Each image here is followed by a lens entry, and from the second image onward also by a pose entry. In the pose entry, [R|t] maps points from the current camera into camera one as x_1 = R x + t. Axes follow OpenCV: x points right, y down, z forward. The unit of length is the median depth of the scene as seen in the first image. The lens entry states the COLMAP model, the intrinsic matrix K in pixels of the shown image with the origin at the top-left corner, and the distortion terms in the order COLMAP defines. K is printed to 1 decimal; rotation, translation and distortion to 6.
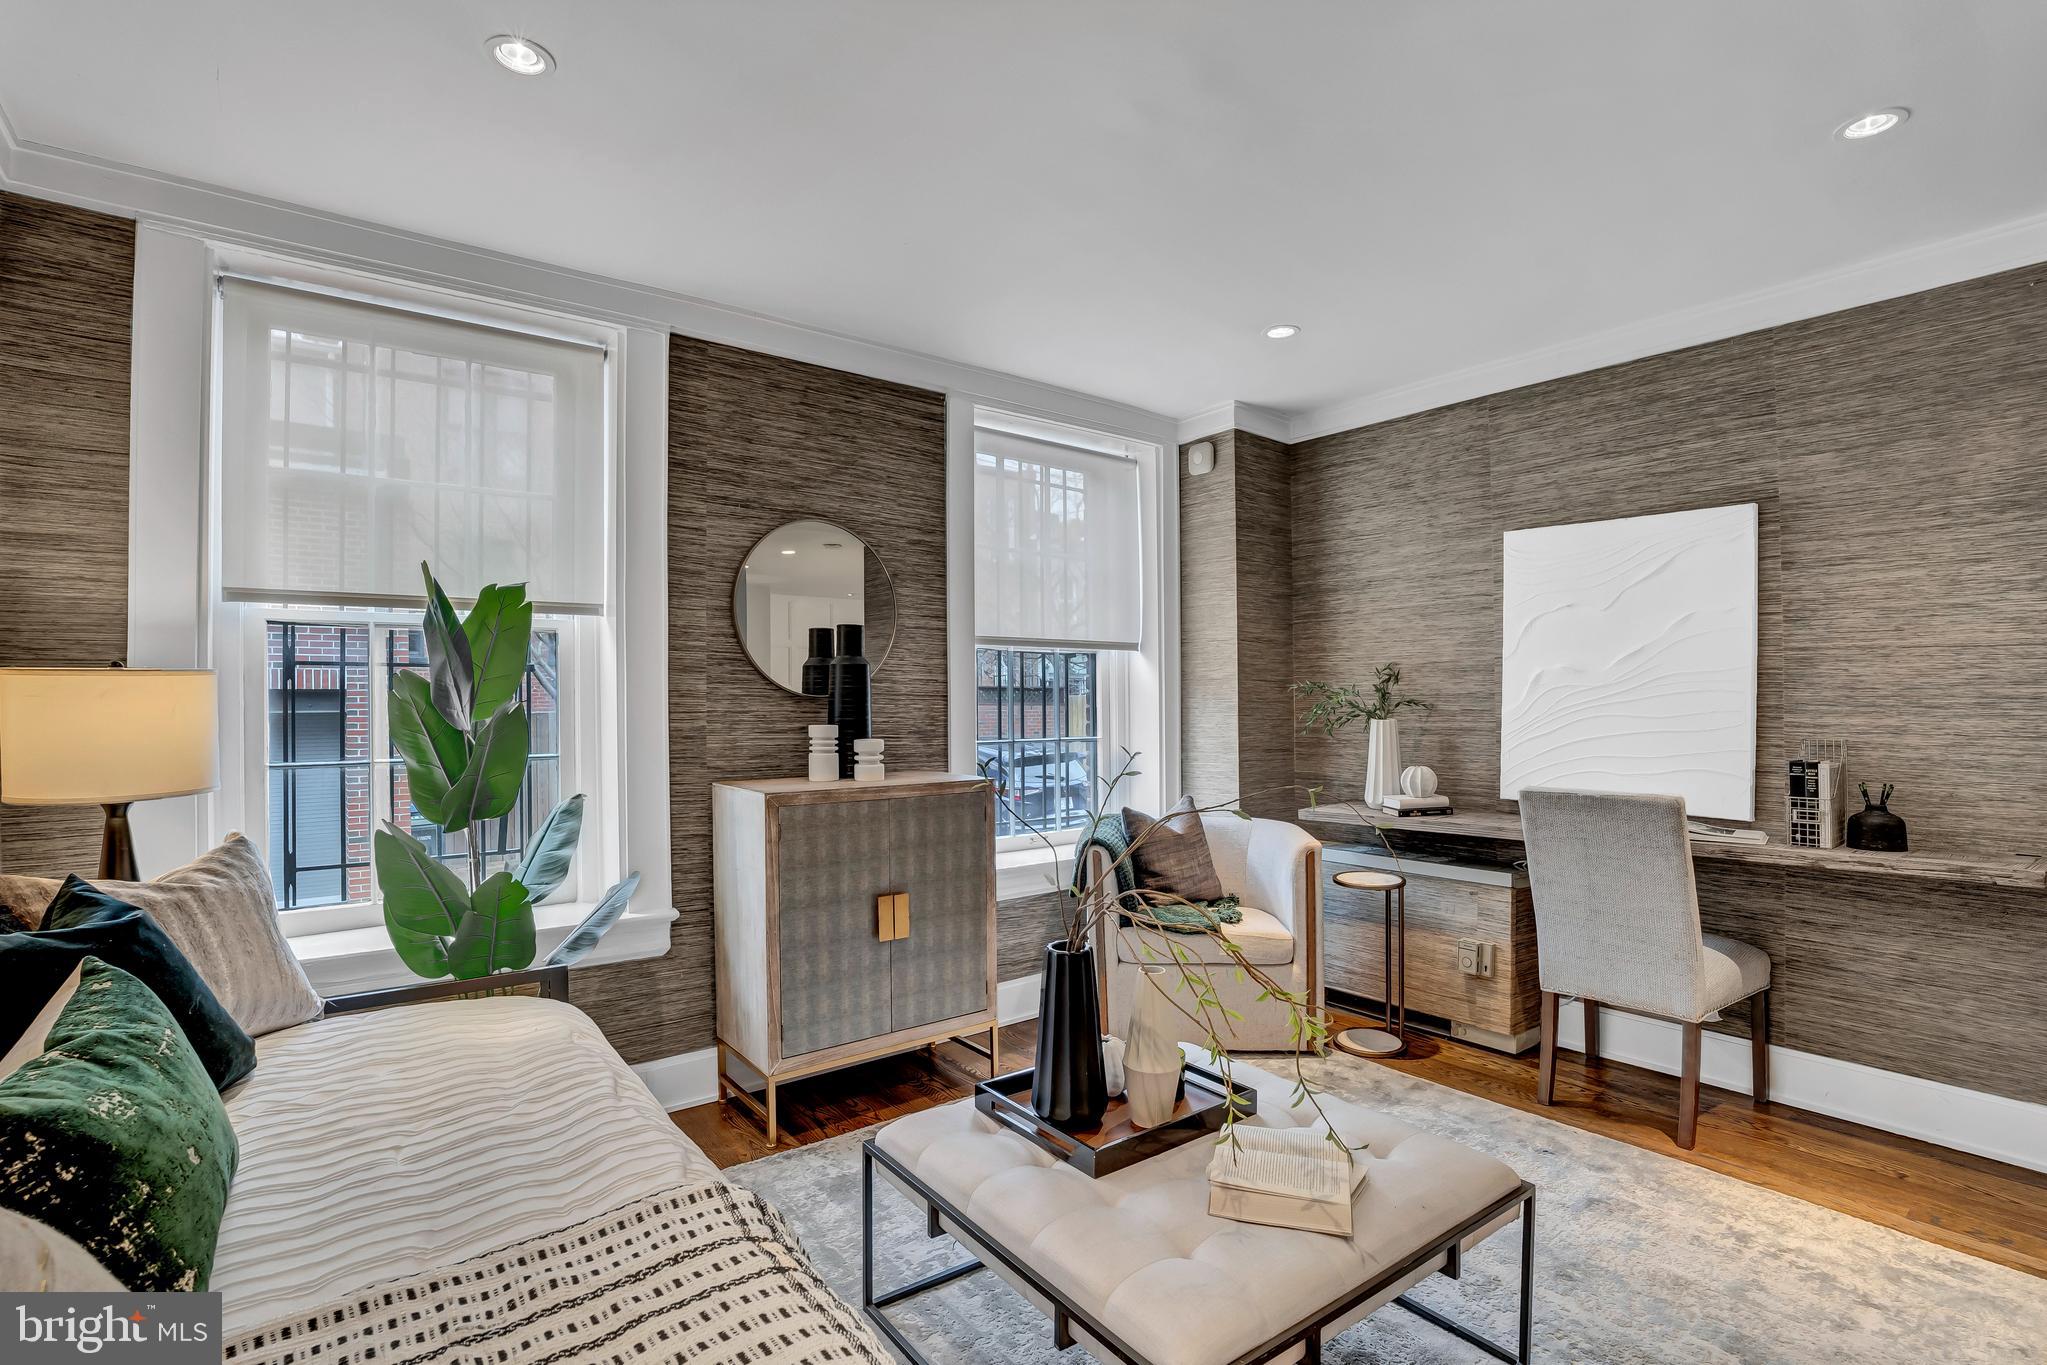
lens RADIAL K [[955.4, 0, 1025.7], [0, 955.4, 685.0], [0, 0, 1]] dist [-0.075075, 0.023307]
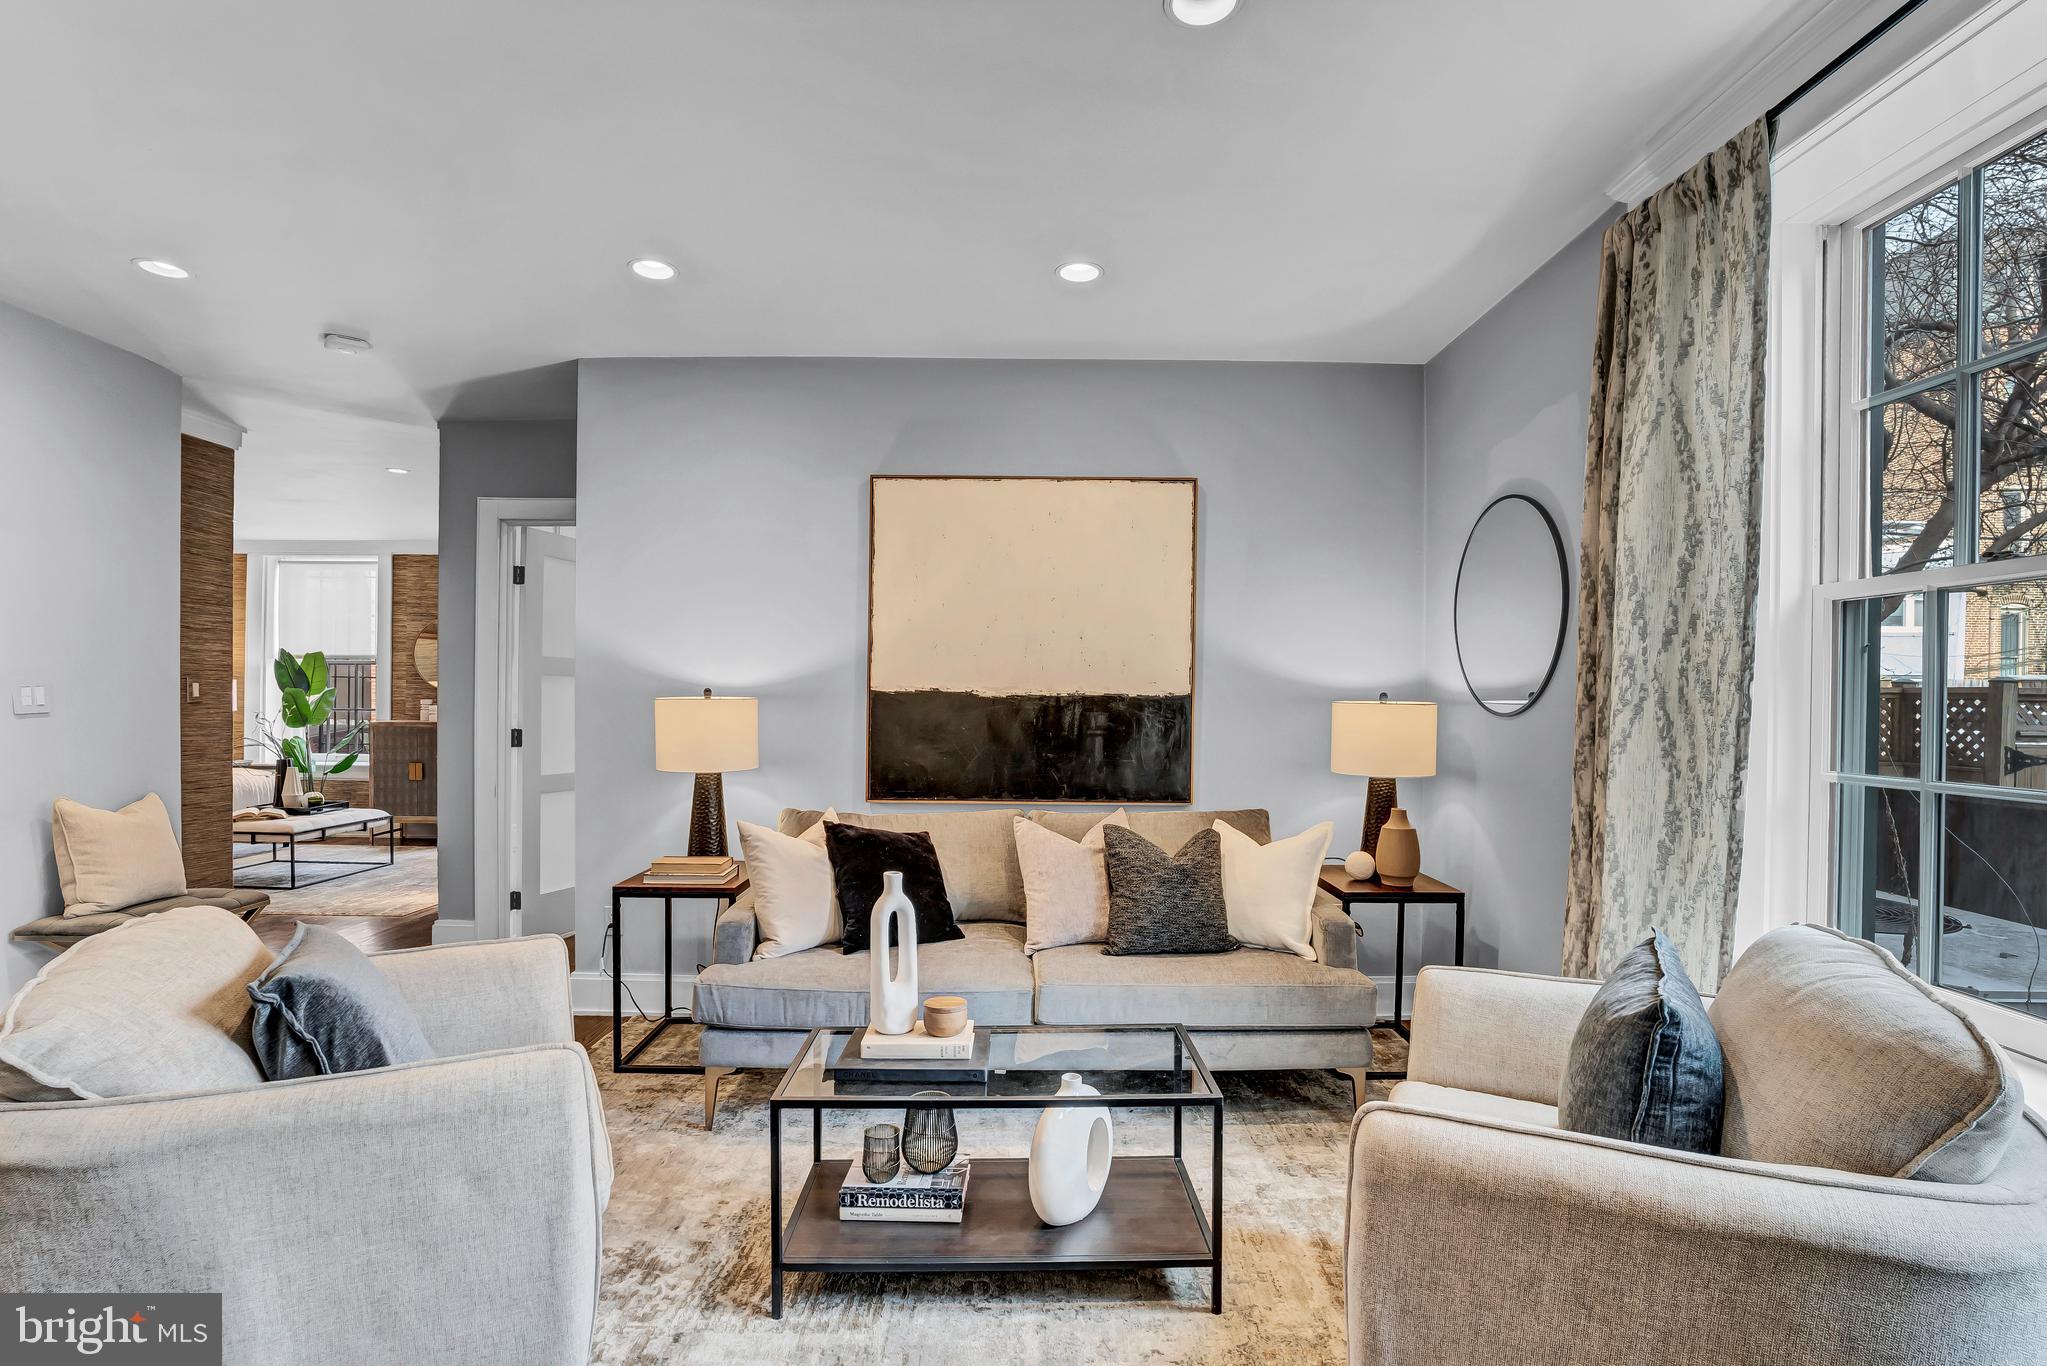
lens RADIAL K [[935.7, 0, 1022.8], [0, 935.7, 705.1], [0, 0, 1]] dist [-0.054894, 0.018775]
pose [[0.798602, 0.016596, -0.601631, 2.427010], [-0.004198, 0.999749, 0.022005, -0.004361], [0.601845, -0.015048, 0.798471, -0.021675]]
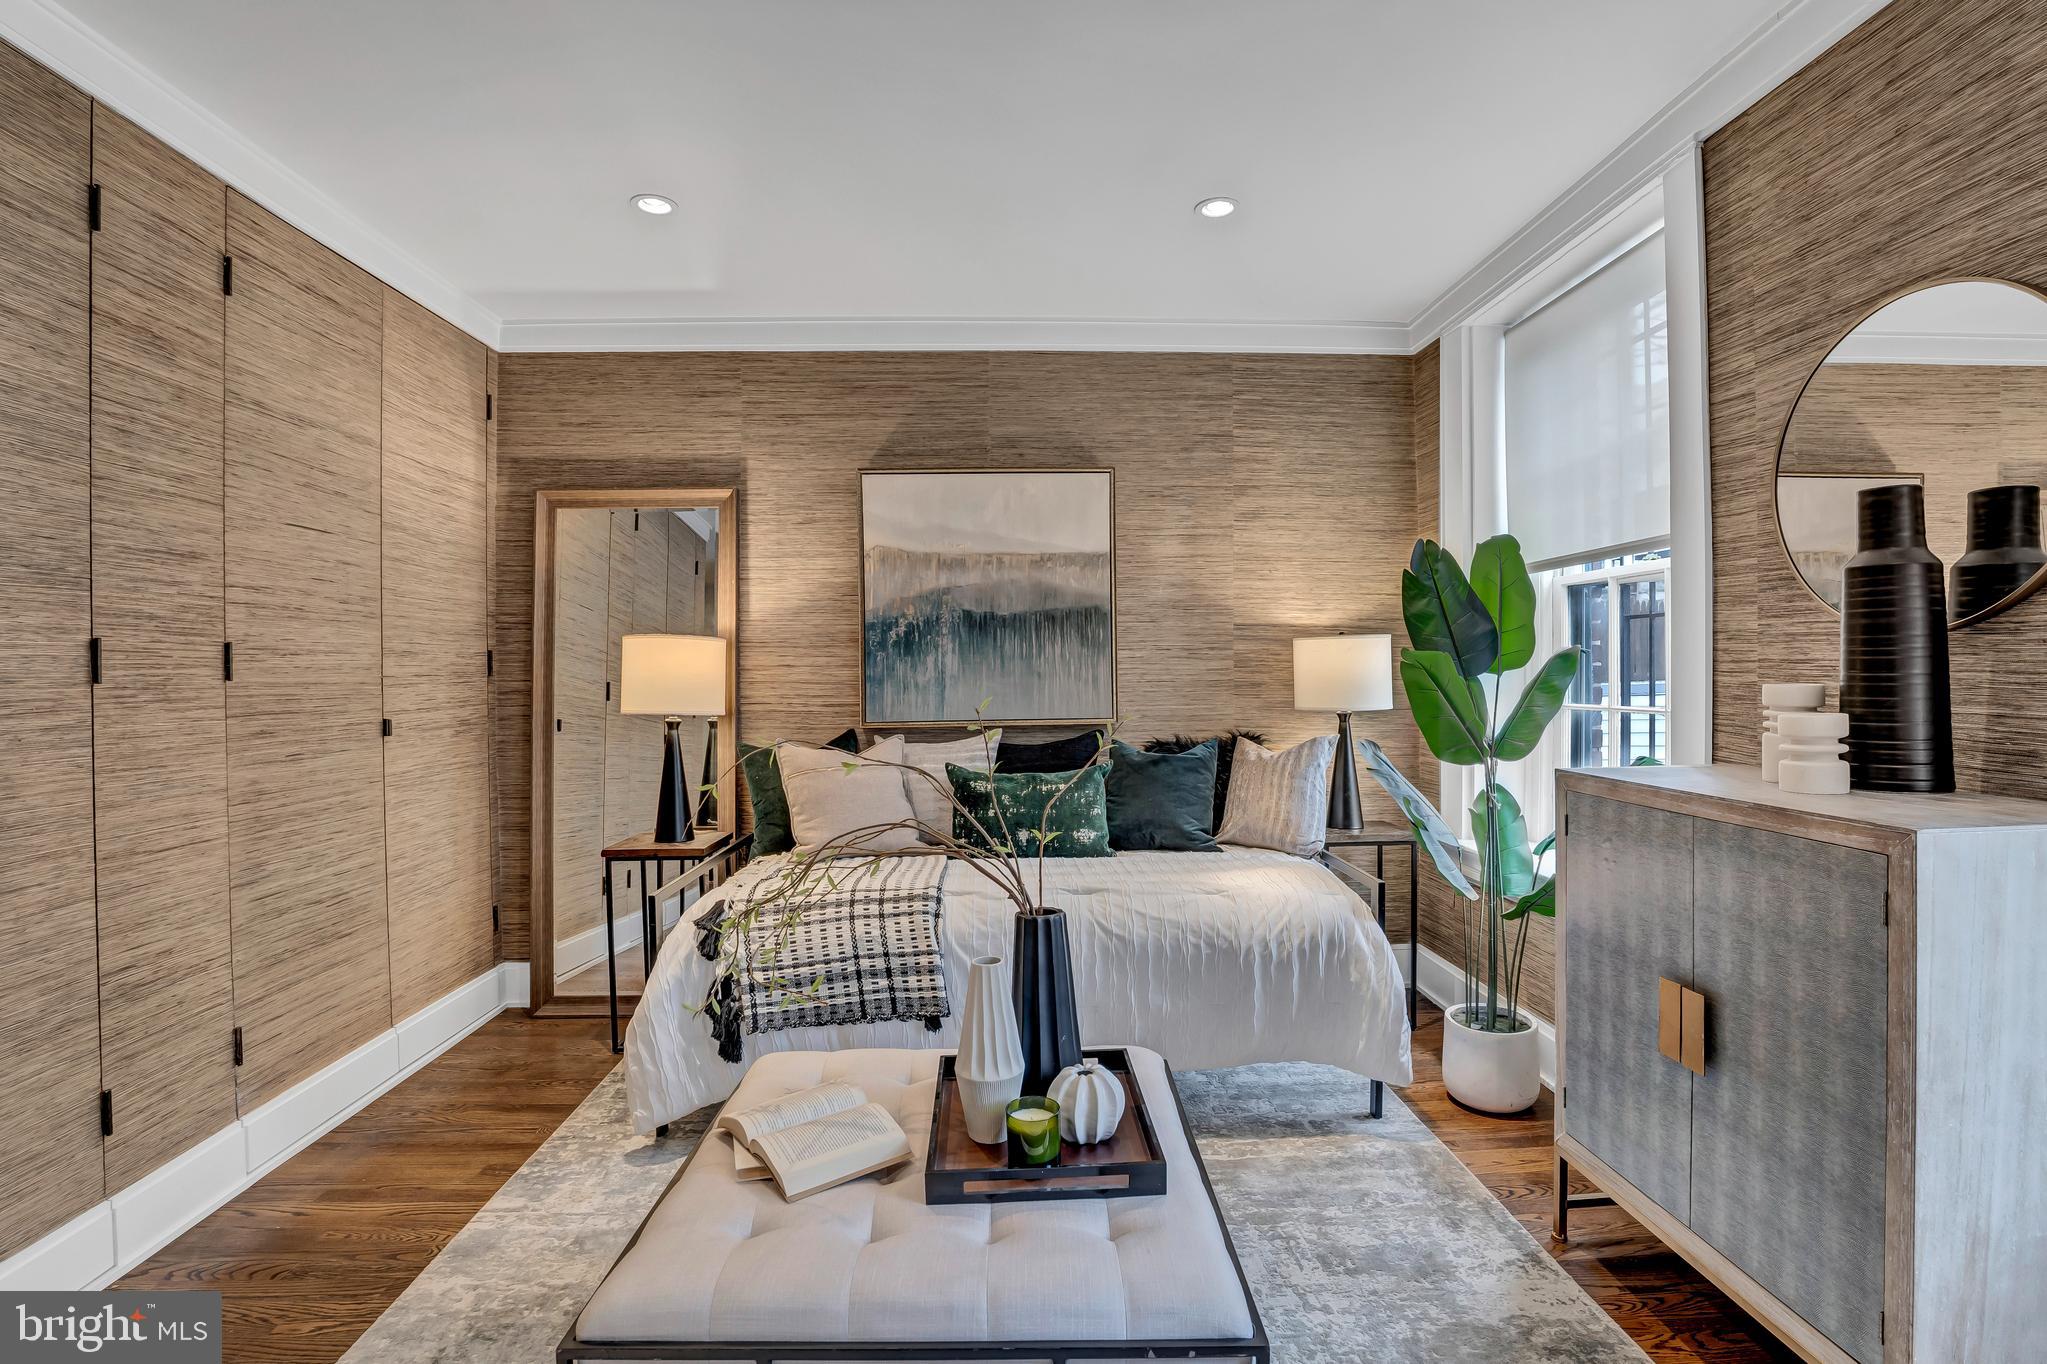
lens RADIAL K [[955.4, 0, 1025.7], [0, 955.4, 684.5], [0, 0, 1]] dist [-0.075075, 0.023307]
pose [[-0.577793, 0.020528, -0.815925, 0.461183], [0.023162, 0.999693, 0.008750, 0.025302], [0.815855, -0.013843, -0.578091, 0.879809]]
